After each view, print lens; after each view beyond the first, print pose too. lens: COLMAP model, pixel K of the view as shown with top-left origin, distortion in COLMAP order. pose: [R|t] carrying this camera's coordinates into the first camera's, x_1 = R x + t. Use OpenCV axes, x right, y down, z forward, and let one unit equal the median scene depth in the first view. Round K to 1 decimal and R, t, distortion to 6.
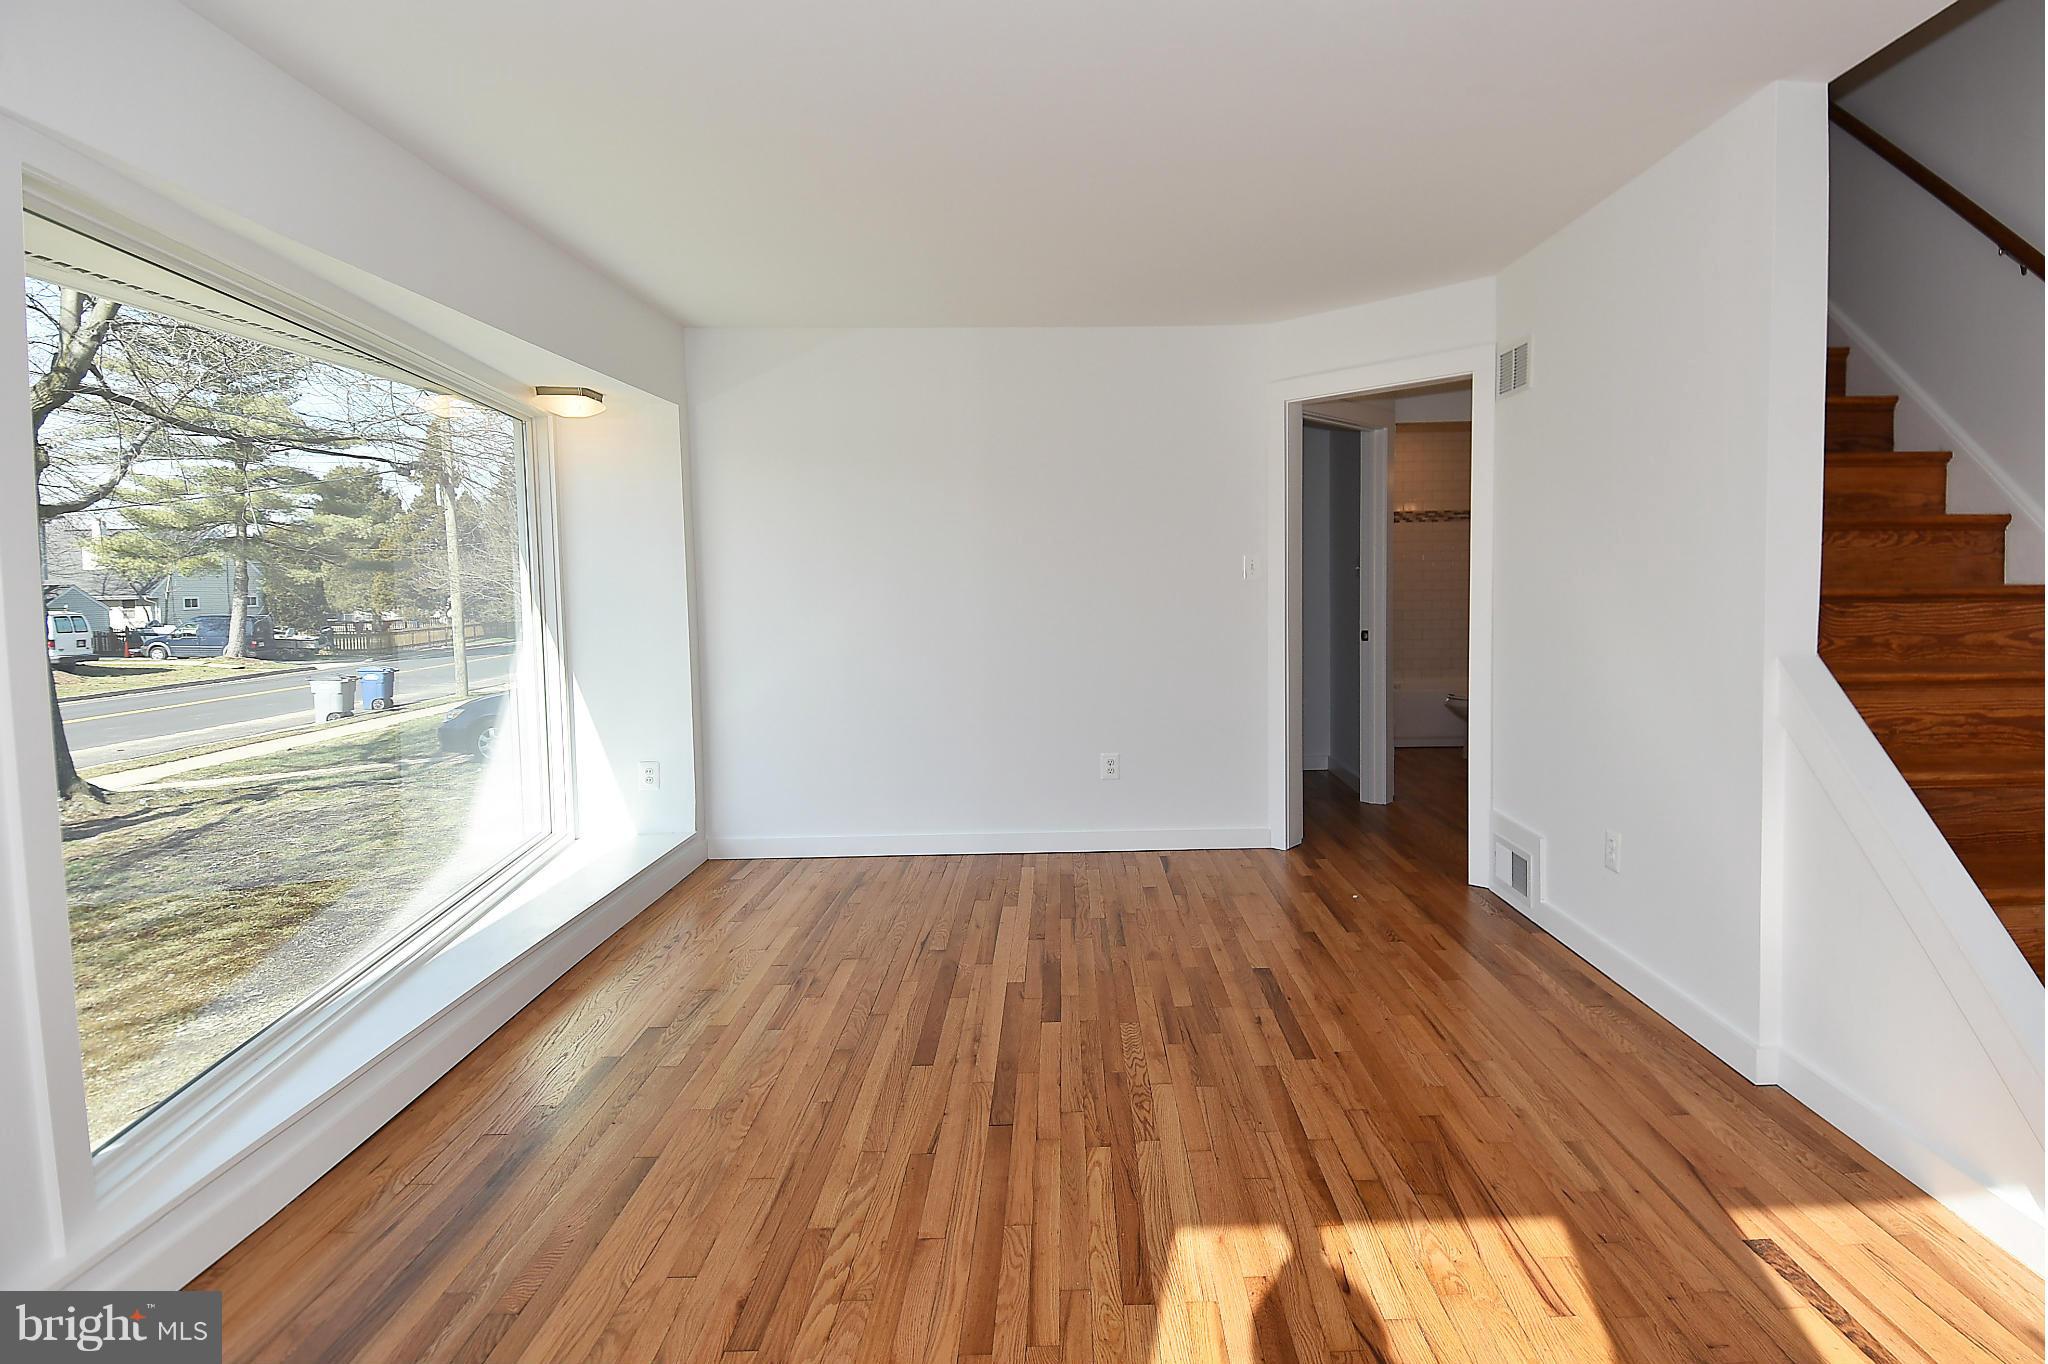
lens RADIAL K [[1087.5, 0, 1081.5], [0, 1087.5, 641.9], [0, 0, 1]] dist [0.061396, -0.064369]
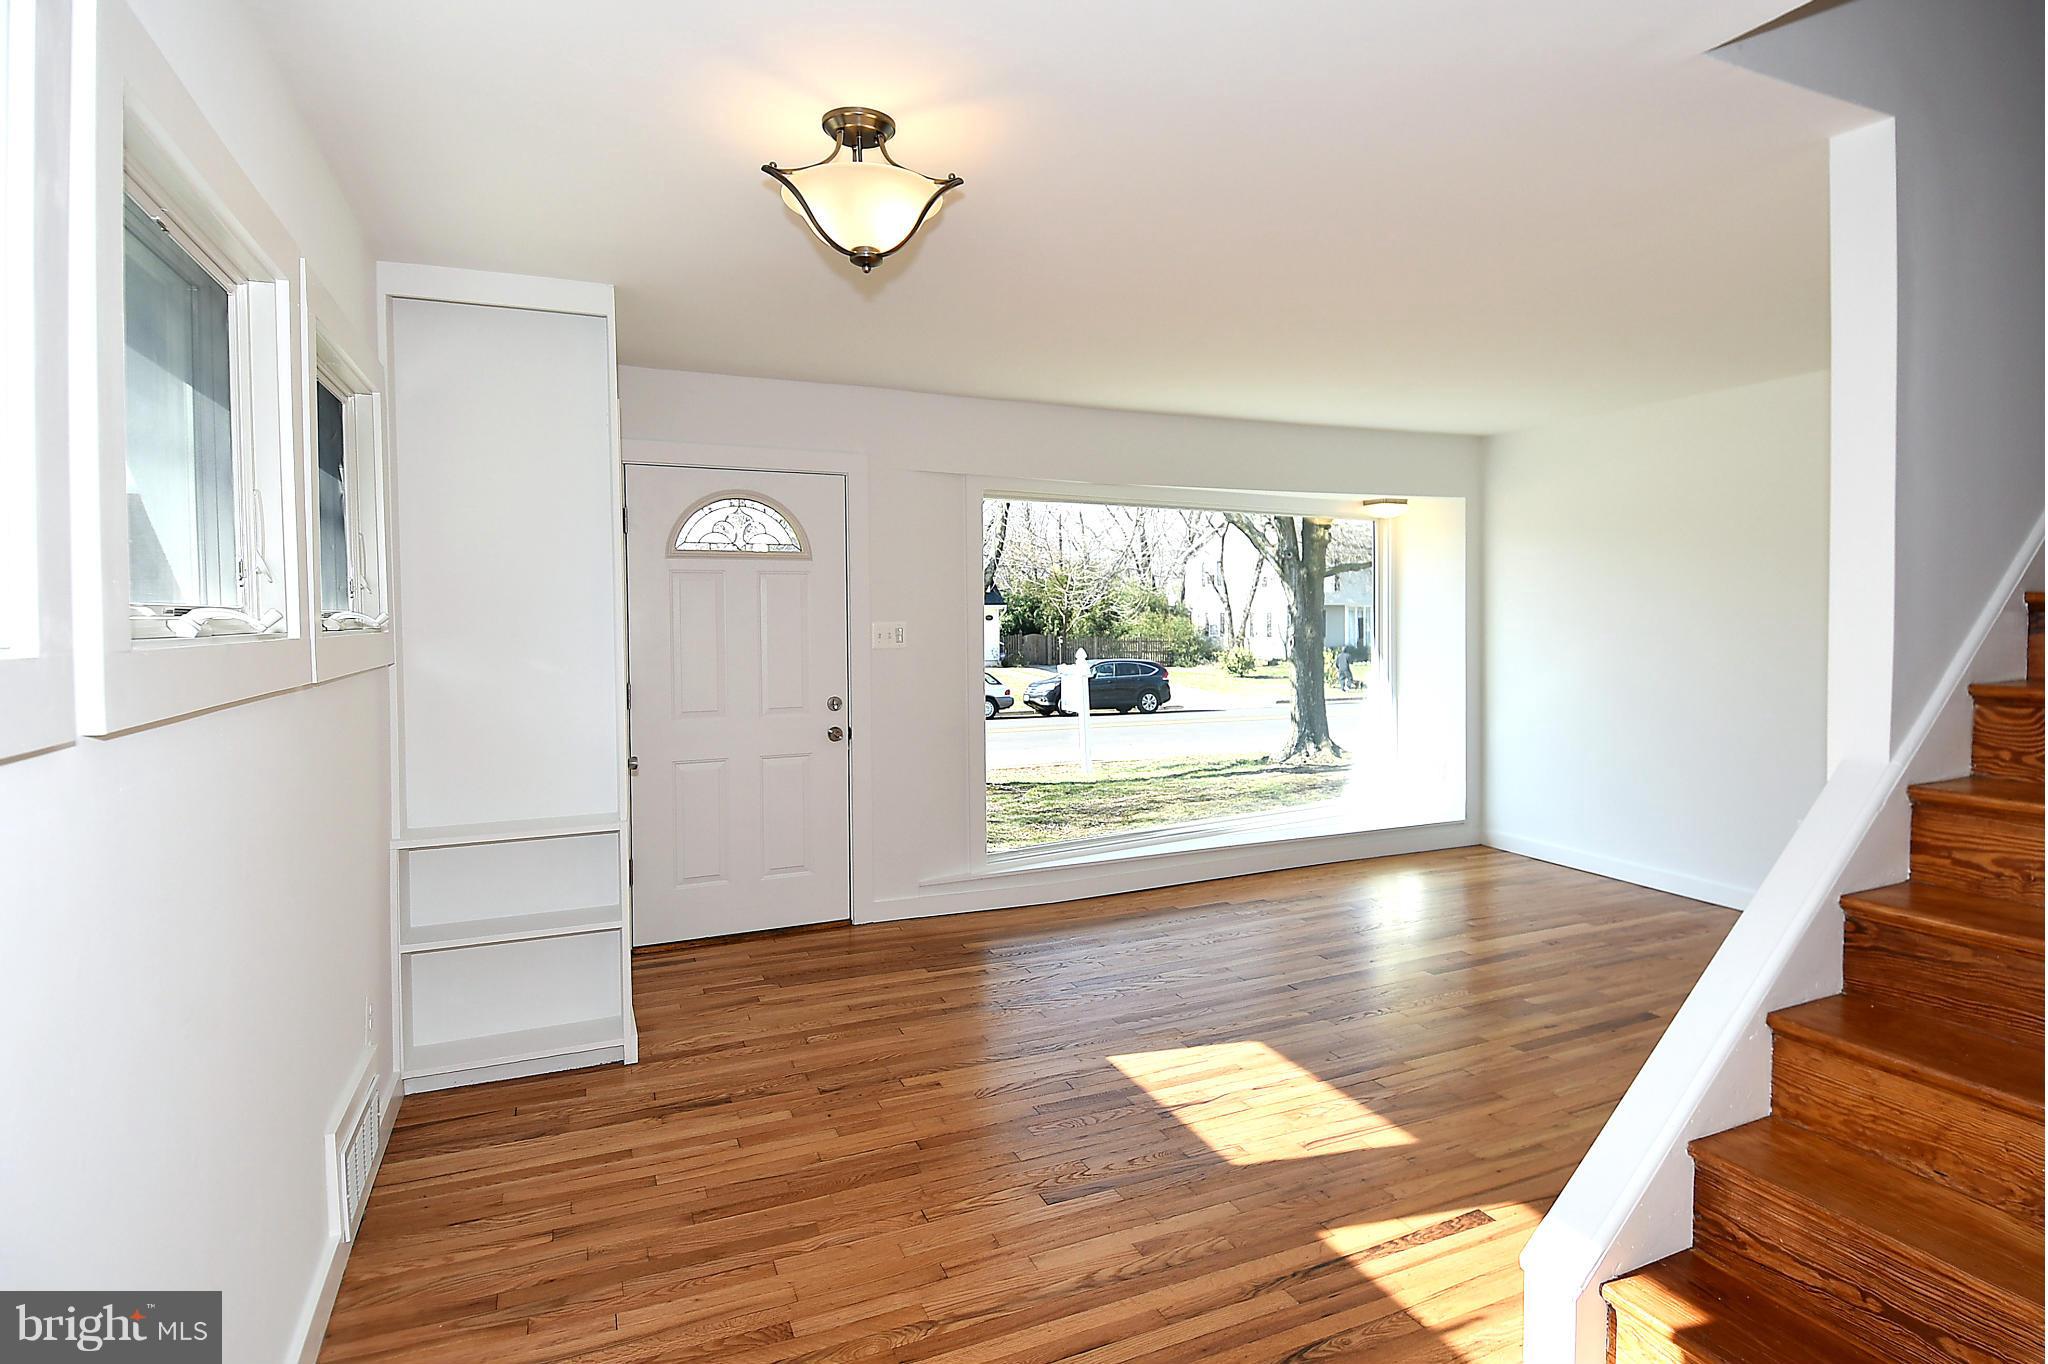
lens RADIAL K [[1111.4, 0, 1085.5], [0, 1111.4, 635.2], [0, 0, 1]] dist [0.048766, -0.044305]
pose [[0.400418, 0.029147, -0.915869, 1.062968], [-0.052367, 0.998588, 0.008885, -0.054359], [0.914835, 0.044403, 0.401380, 0.047980]]
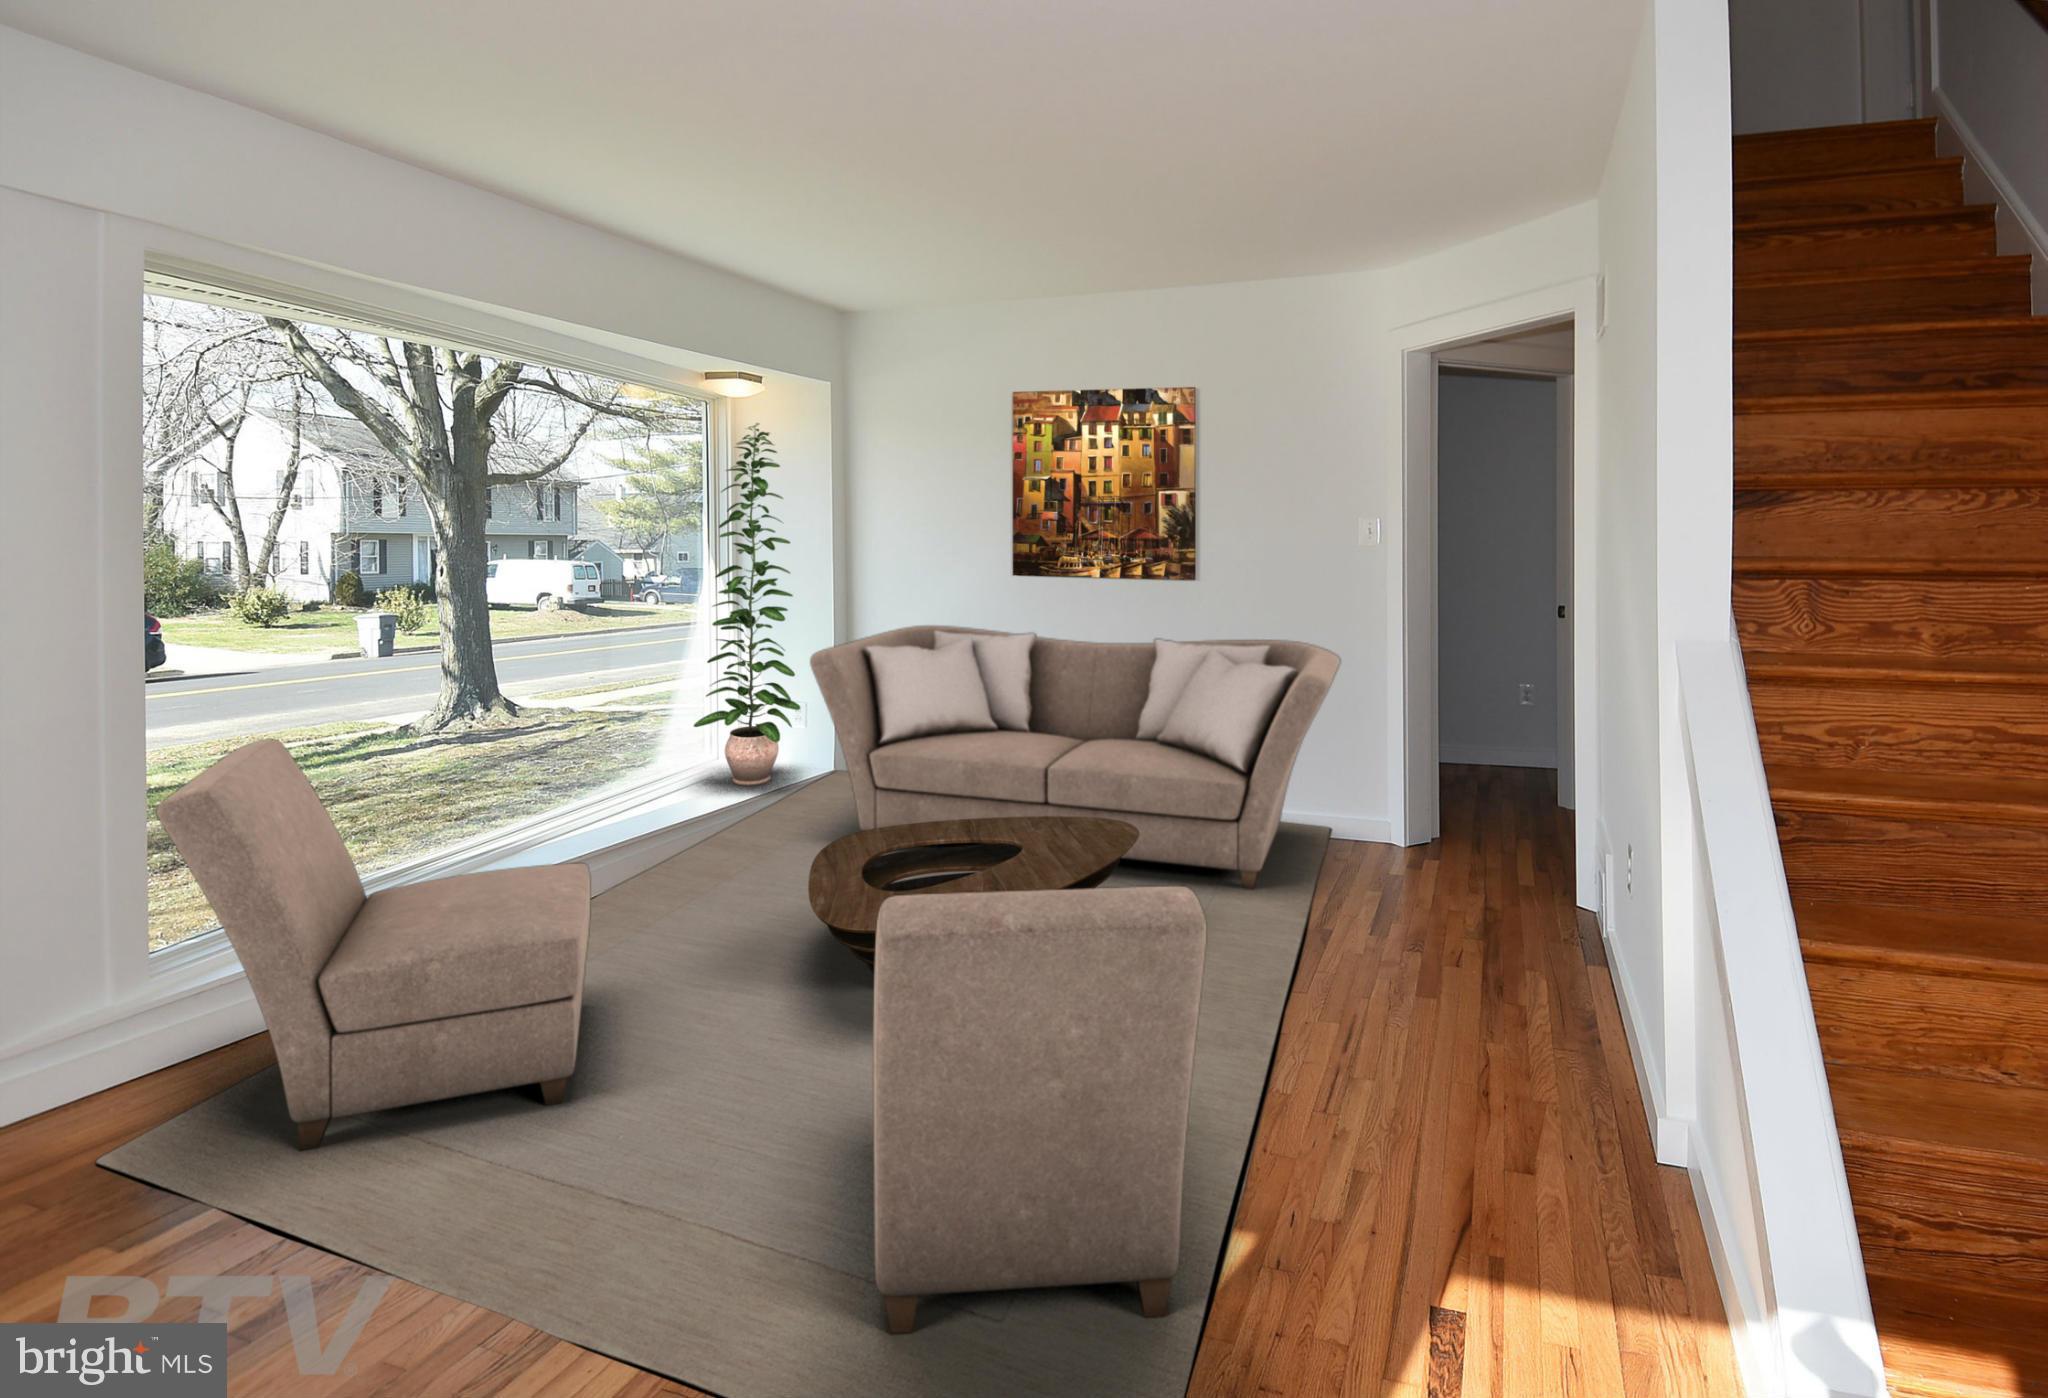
lens RADIAL K [[1165.8, 0, 1097.1], [0, 1165.8, 552.3], [0, 0, 1]] dist [0.032716, -0.030152]
pose [[0.931200, 0.014636, -0.364214, 0.484967], [-0.032796, 0.998505, -0.043727, -0.000049], [0.363030, 0.052663, 0.930288, 0.008454]]
